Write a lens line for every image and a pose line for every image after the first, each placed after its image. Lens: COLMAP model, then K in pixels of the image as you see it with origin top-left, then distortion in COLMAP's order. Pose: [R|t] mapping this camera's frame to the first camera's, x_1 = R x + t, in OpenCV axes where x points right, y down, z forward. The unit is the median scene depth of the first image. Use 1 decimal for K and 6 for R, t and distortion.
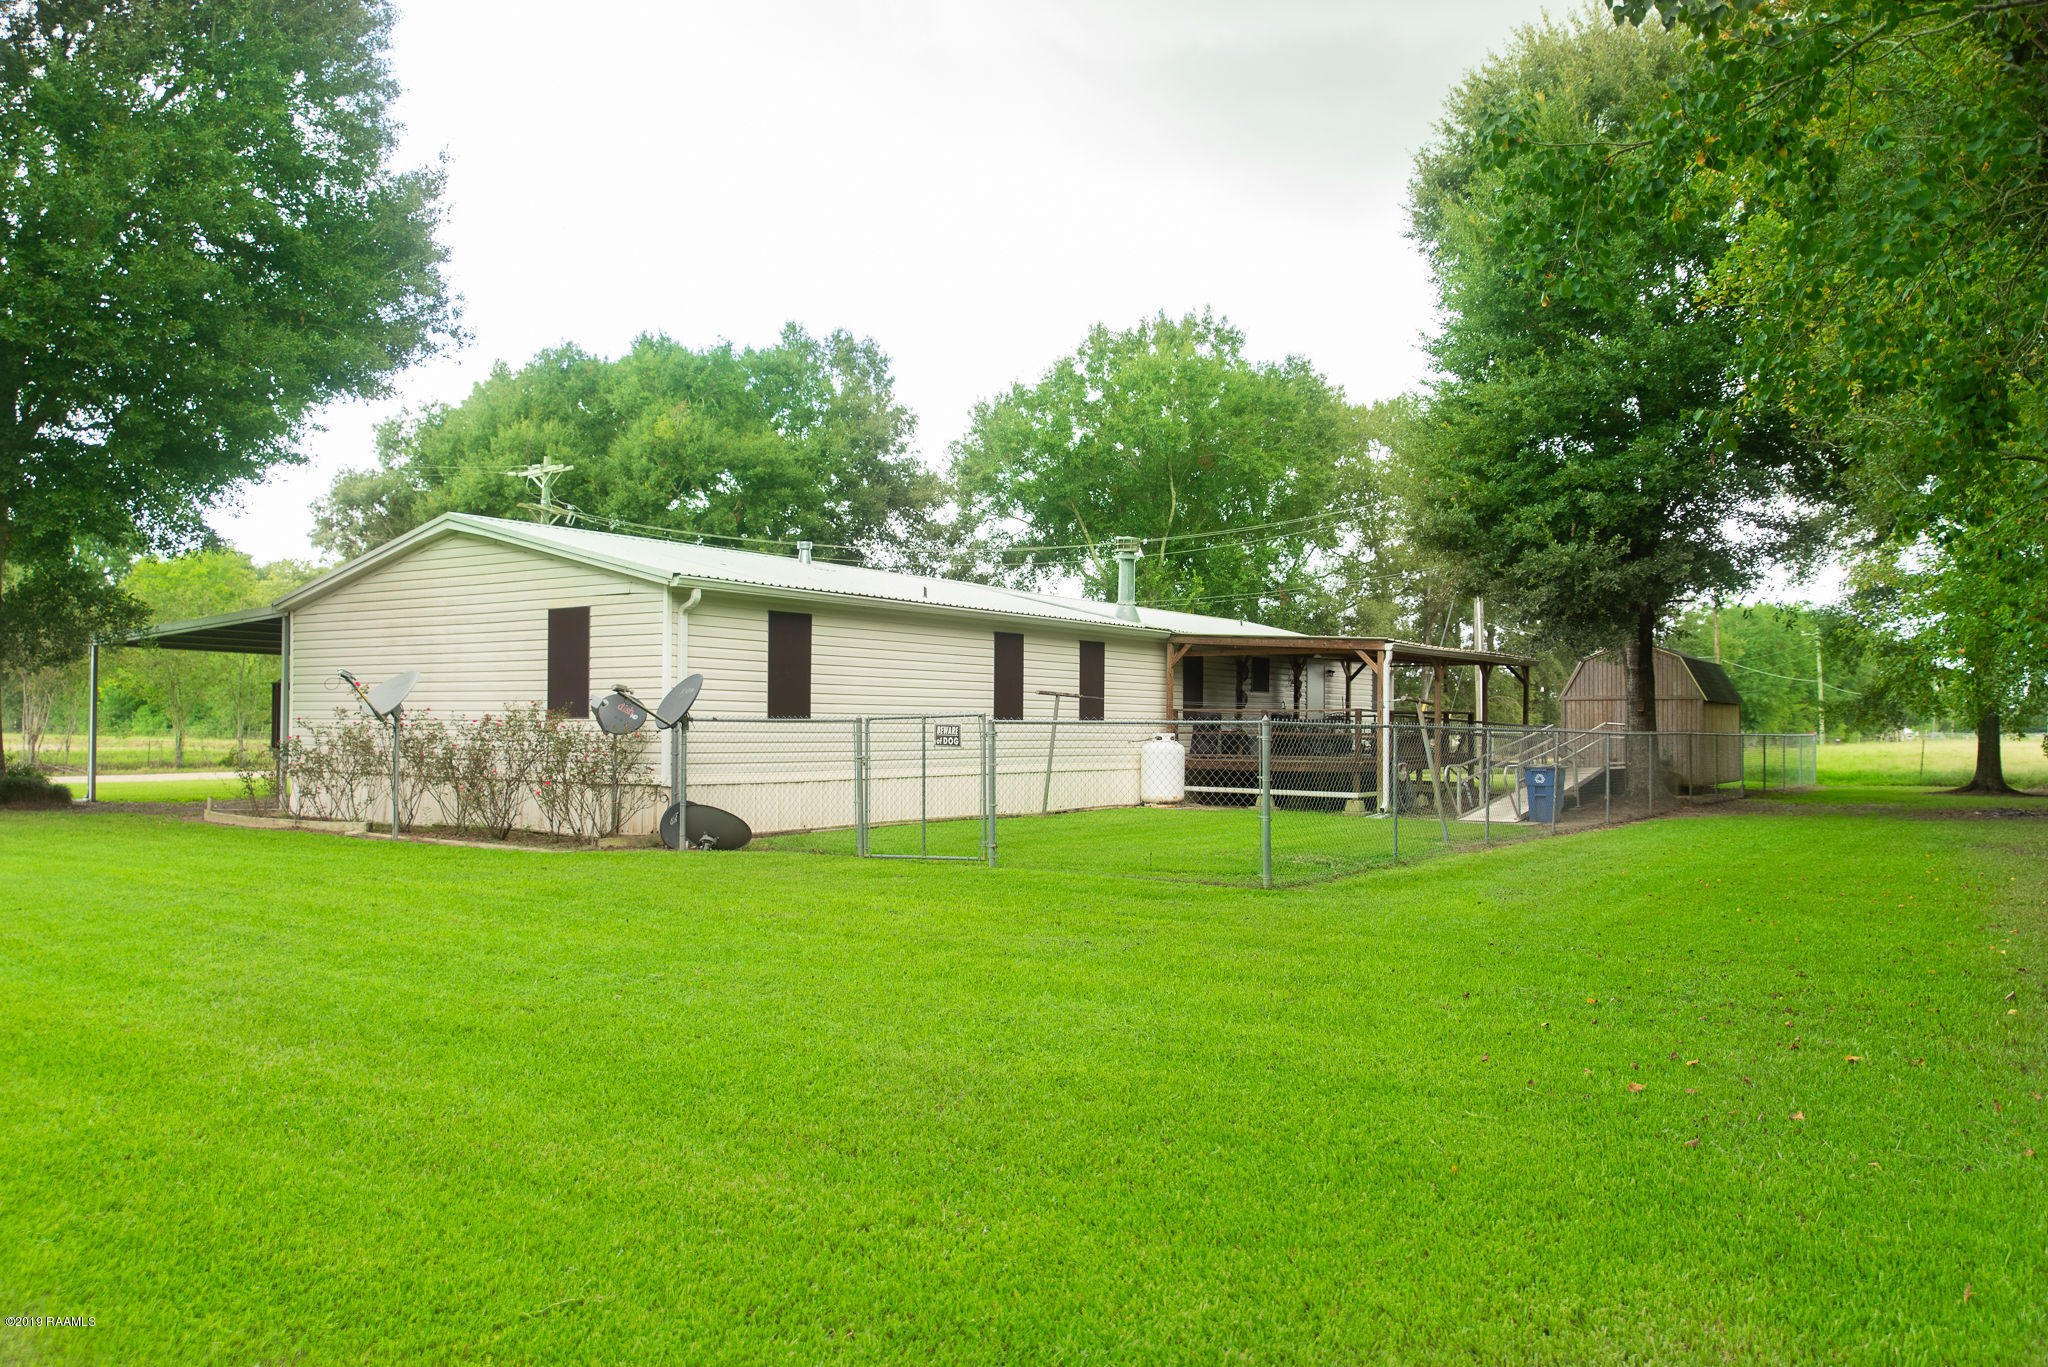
lens RADIAL K [[1535.9, 0, 1024.0], [0, 1535.9, 683.5], [0, 0, 1]] dist [-0.010988, 0.000384]
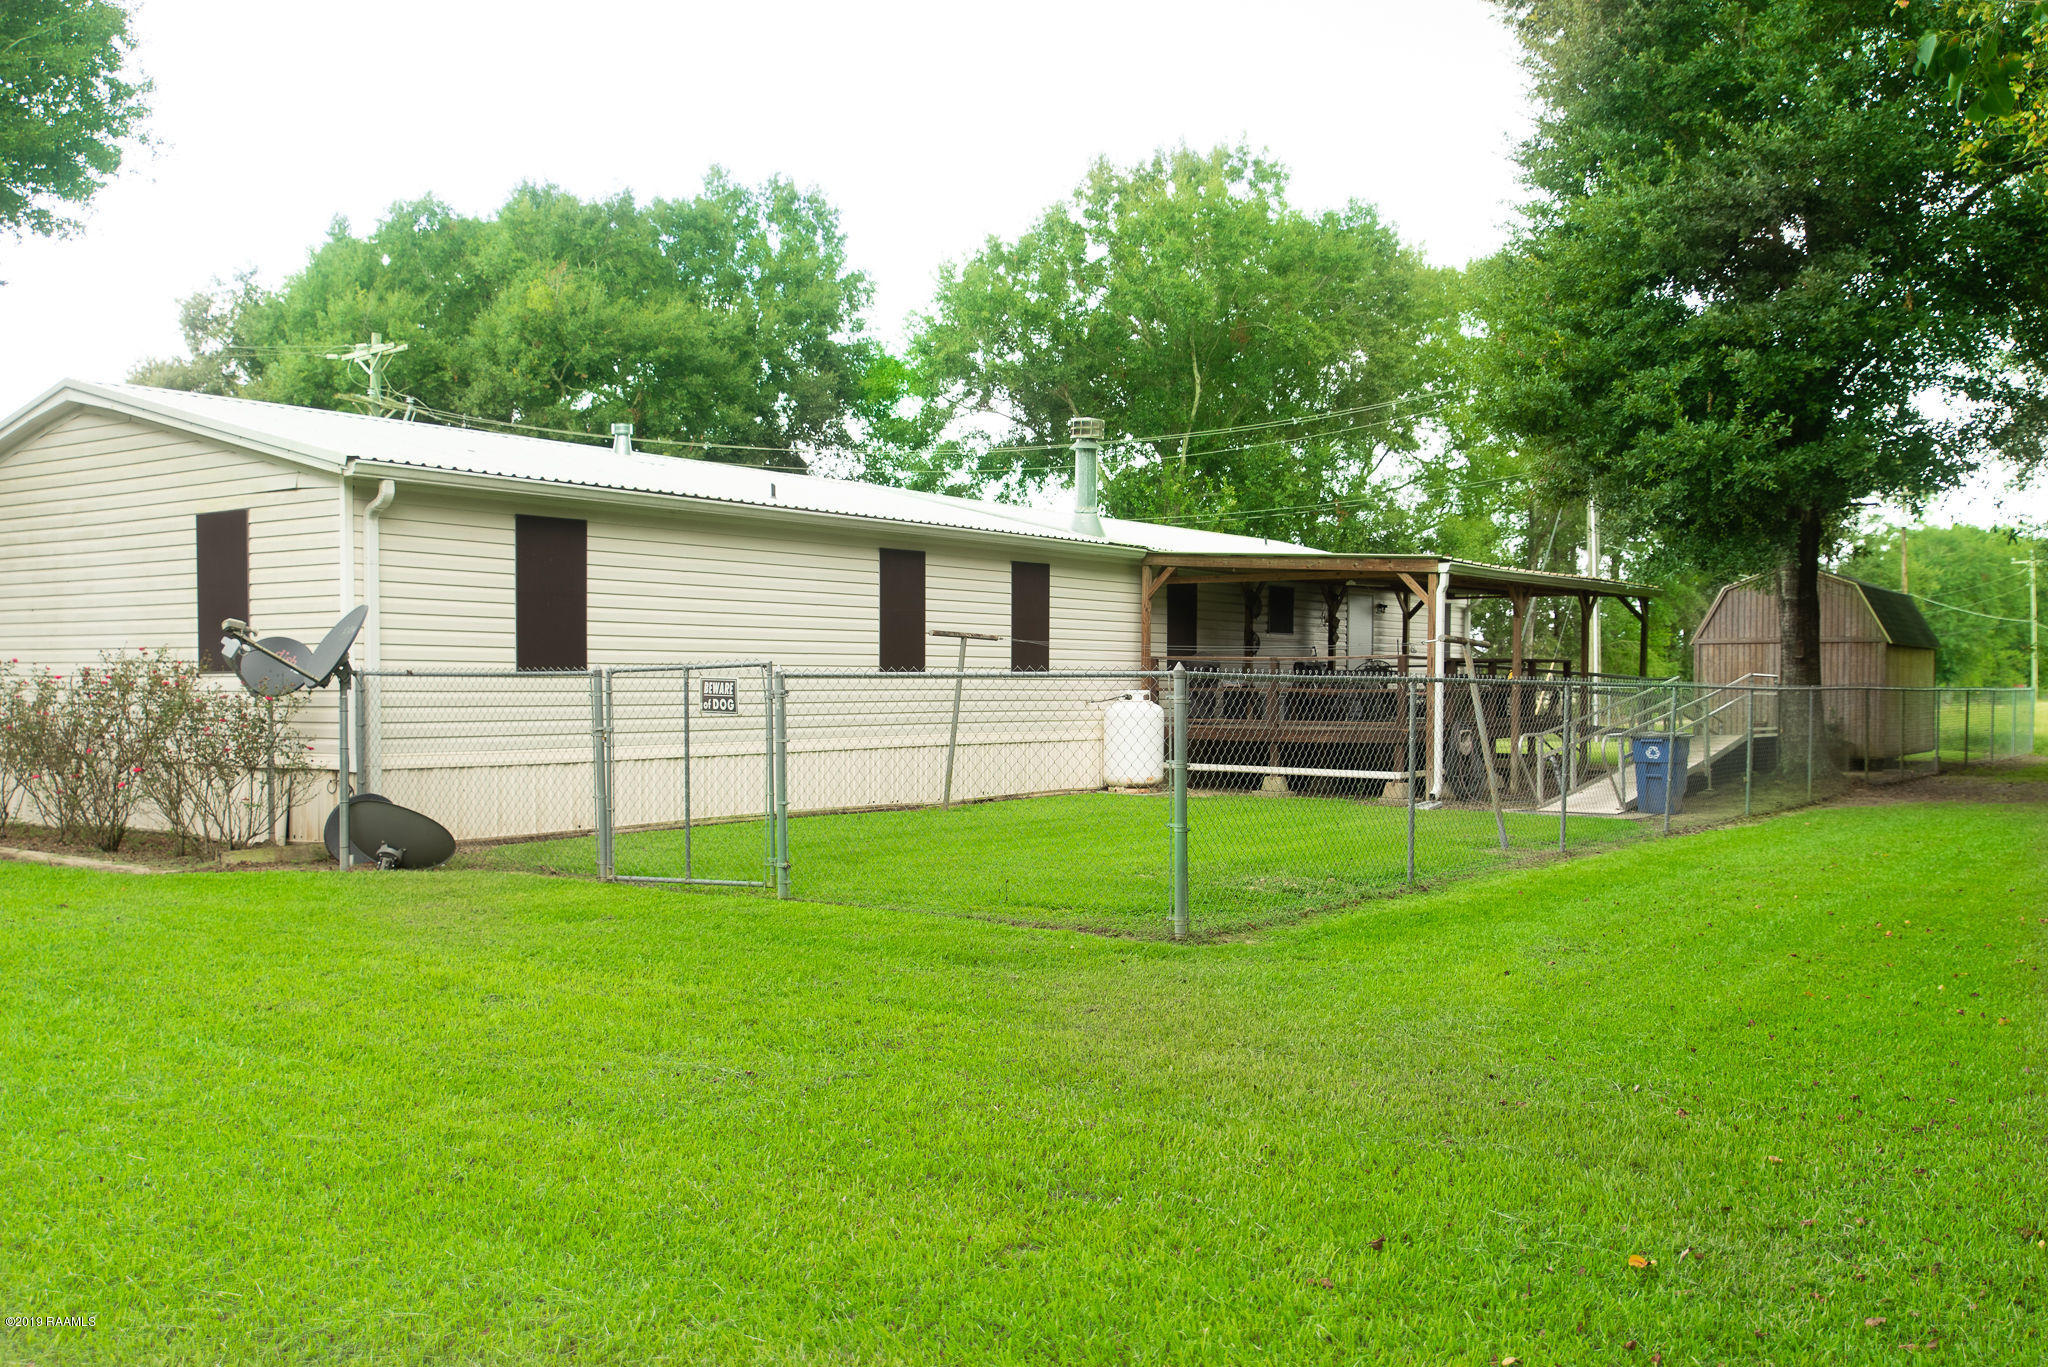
lens RADIAL K [[1820.3, 0, 1021.5], [0, 1820.3, 743.2], [0, 0, 1]] dist [-0.046025, 0.091070]
pose [[0.999618, -0.002126, -0.027572, 0.055680], [0.003843, 0.998047, 0.062342, 0.003406], [0.027385, -0.062424, 0.997674, 0.127728]]
